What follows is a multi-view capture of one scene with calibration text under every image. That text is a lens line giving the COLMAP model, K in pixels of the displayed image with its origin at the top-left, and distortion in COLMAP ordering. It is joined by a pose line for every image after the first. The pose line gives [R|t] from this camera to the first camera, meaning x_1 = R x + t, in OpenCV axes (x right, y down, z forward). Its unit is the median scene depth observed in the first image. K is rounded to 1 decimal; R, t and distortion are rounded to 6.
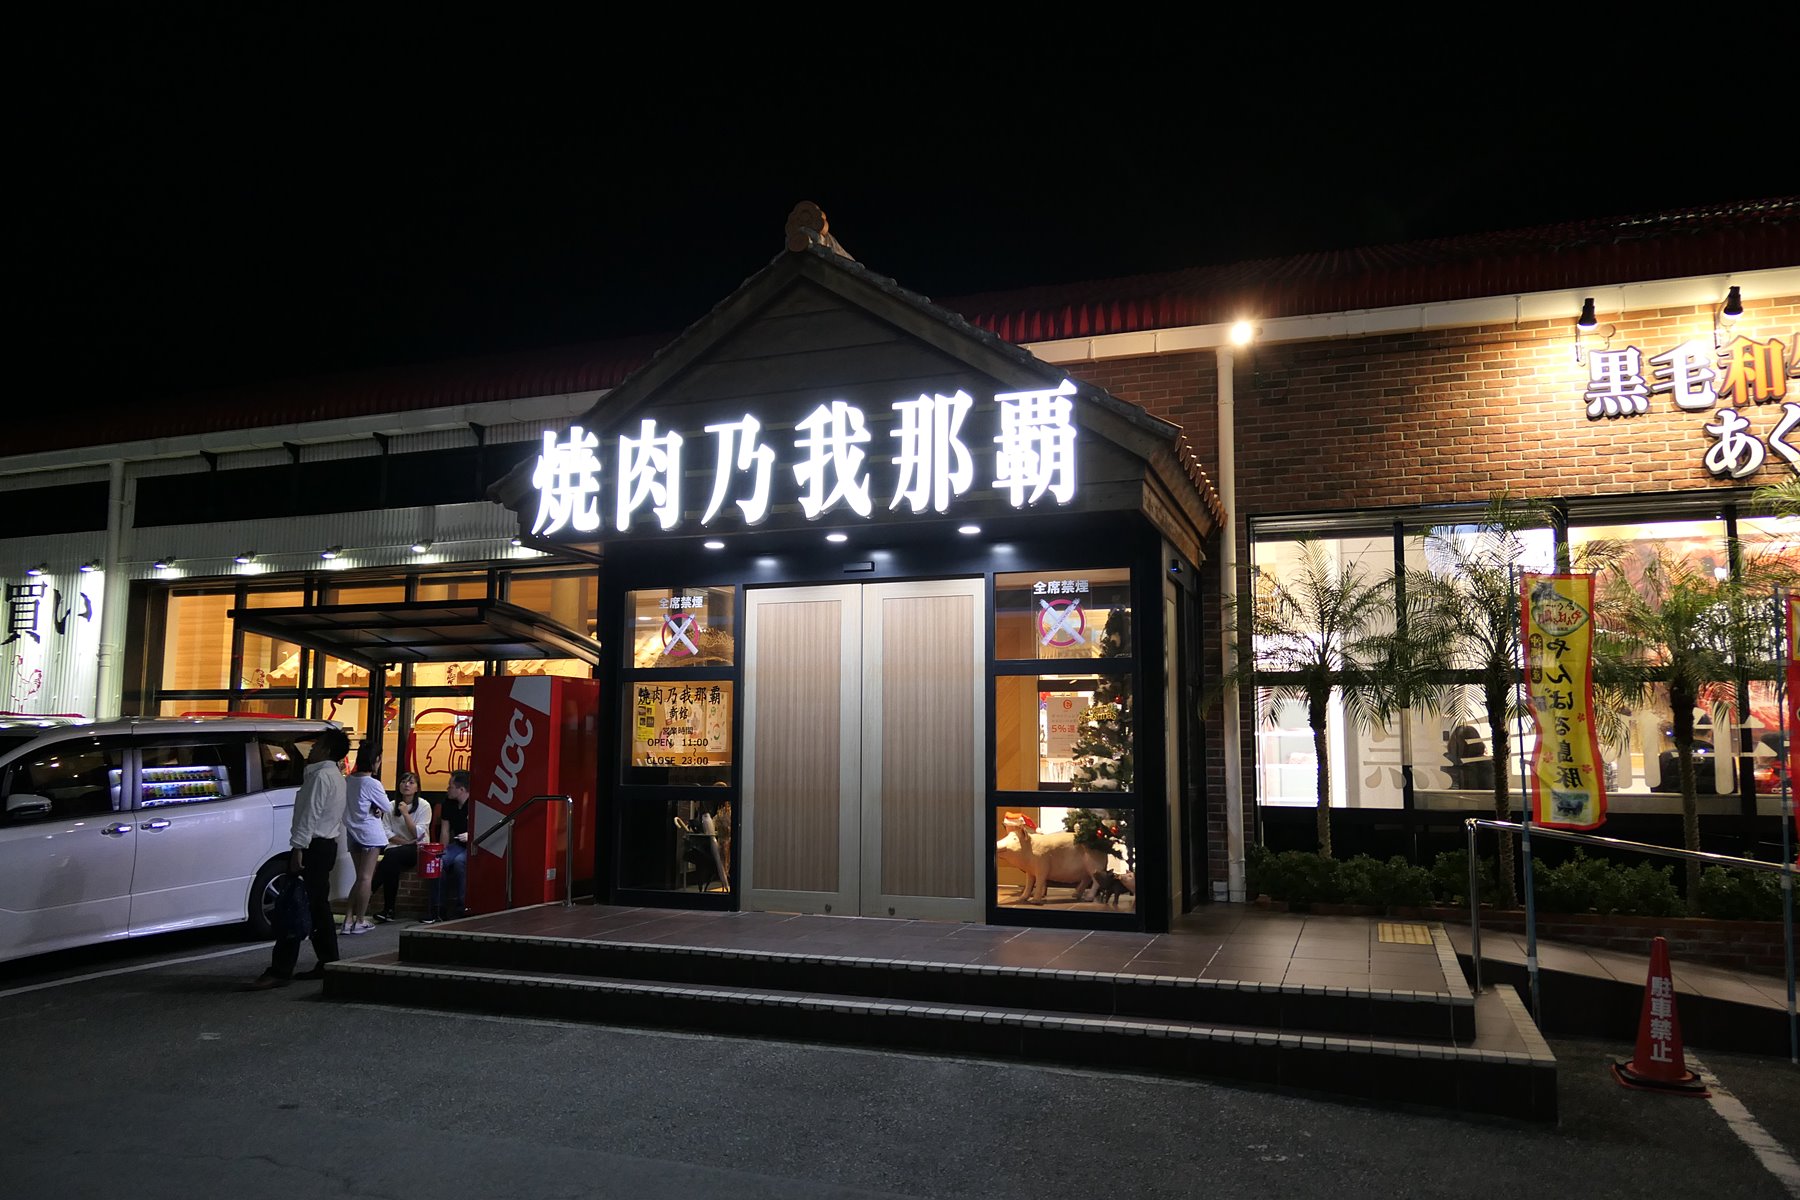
lens RADIAL K [[1251.8, 0, 900.0], [0, 1251.8, 600.0], [0, 0, 1]] dist [-0.007410, -0.001514]
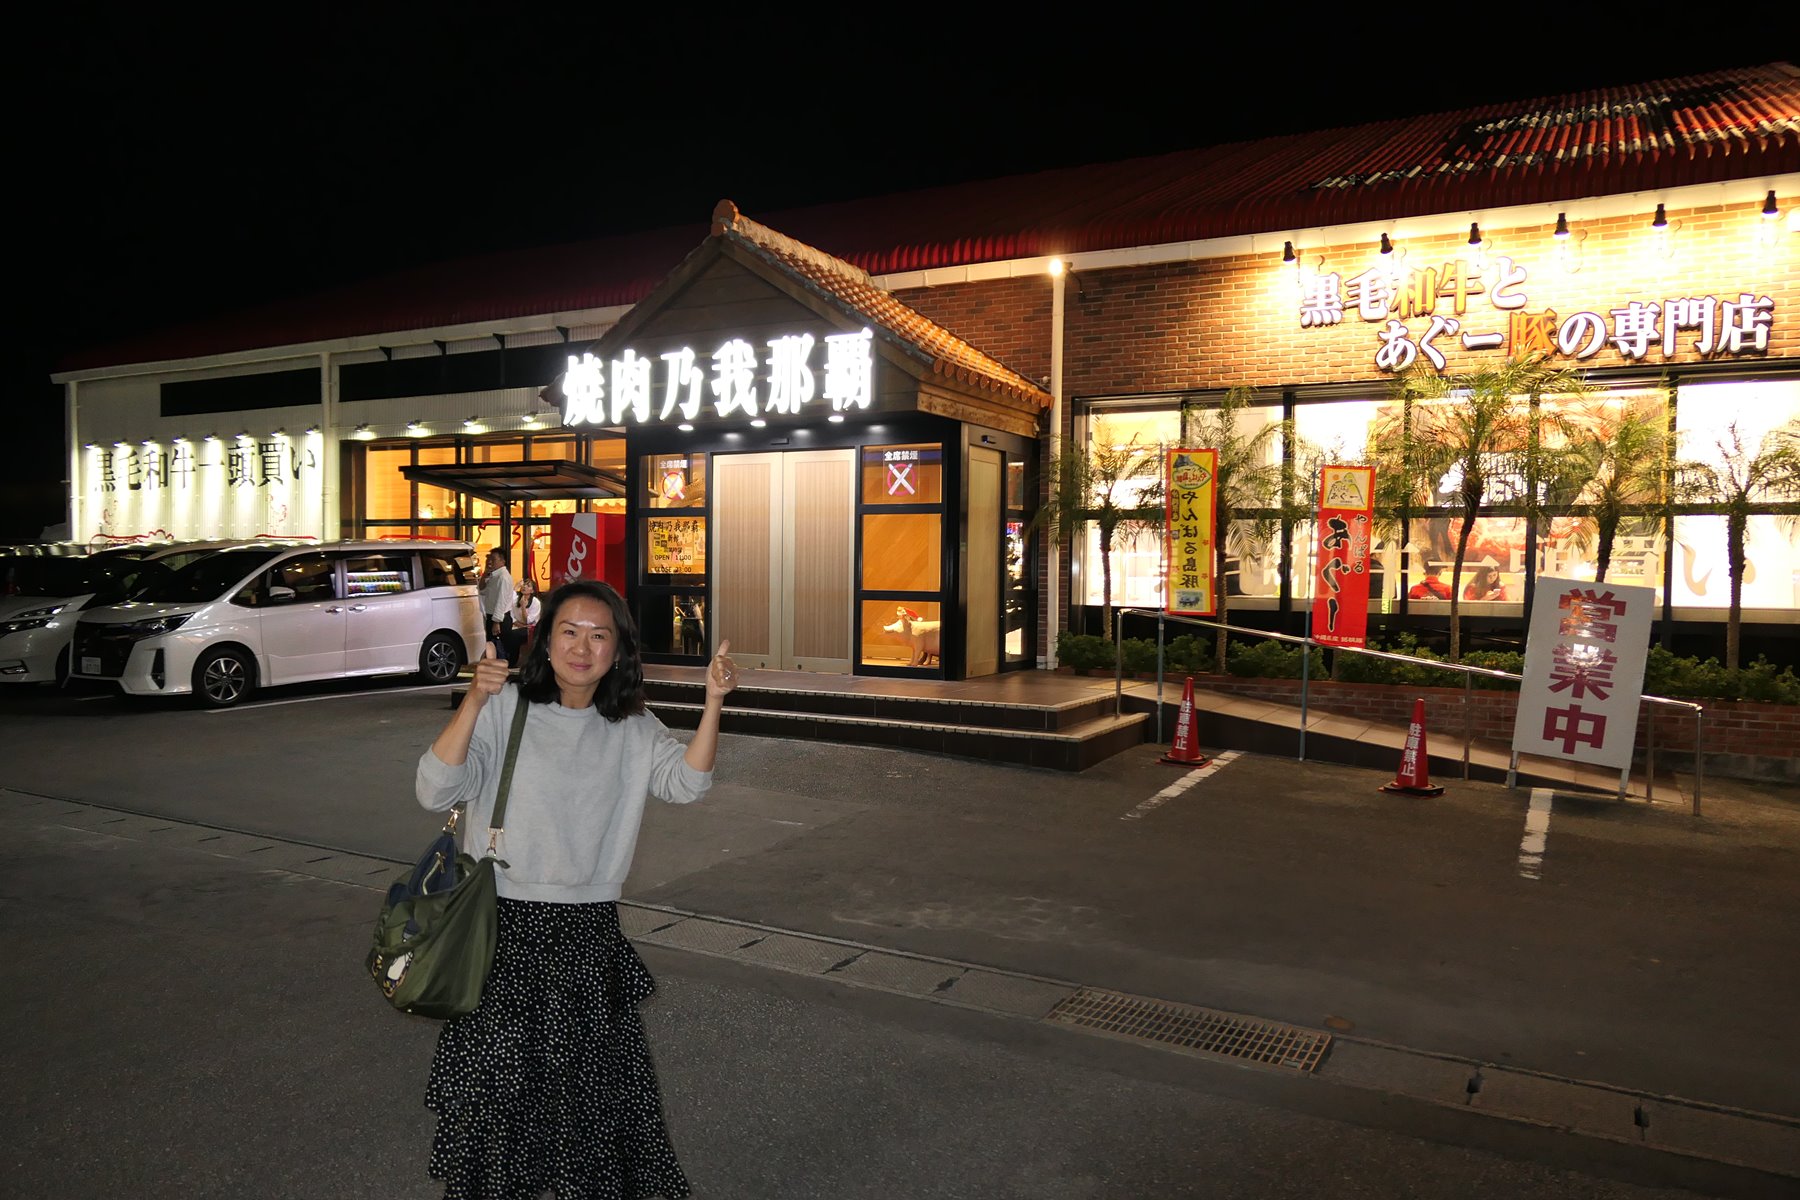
lens RADIAL K [[1251.8, 0, 900.0], [0, 1251.8, 600.0], [0, 0, 1]] dist [-0.007410, -0.001514]
pose [[0.988554, 0.011285, -0.150445, 0.319761], [0.010346, 0.989780, 0.142227, -0.047429], [0.150512, -0.142156, 0.978334, -0.443148]]
